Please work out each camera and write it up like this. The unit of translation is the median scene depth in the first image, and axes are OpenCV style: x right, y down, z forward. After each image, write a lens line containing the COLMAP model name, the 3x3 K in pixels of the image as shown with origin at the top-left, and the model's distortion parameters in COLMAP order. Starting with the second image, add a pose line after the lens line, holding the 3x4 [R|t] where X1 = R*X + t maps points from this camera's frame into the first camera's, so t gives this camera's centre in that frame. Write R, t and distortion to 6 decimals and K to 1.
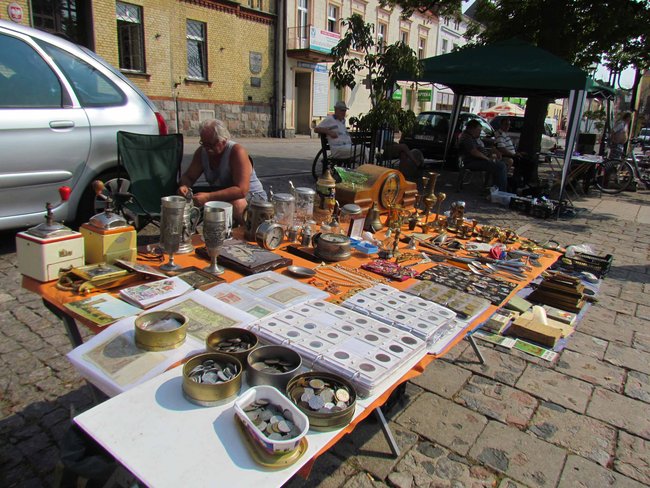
lens RADIAL K [[459.8, 0, 325.9], [0, 459.8, 242.8], [0, 0, 1]] dist [-0.022272, 0.023129]
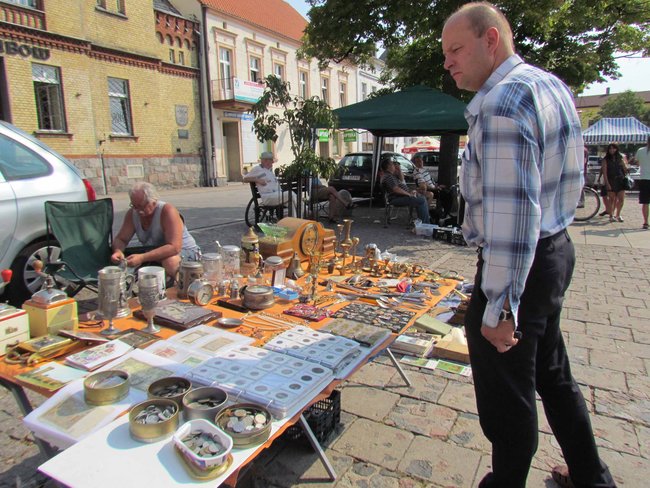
lens RADIAL K [[459.8, 0, 323.4], [0, 459.8, 245.0], [0, 0, 1]] dist [-0.022272, 0.023129]
pose [[0.988032, -0.089934, 0.125315, 0.034325], [0.100073, 0.991989, -0.077095, -0.011727], [-0.117378, 0.088713, 0.989117, -0.119825]]
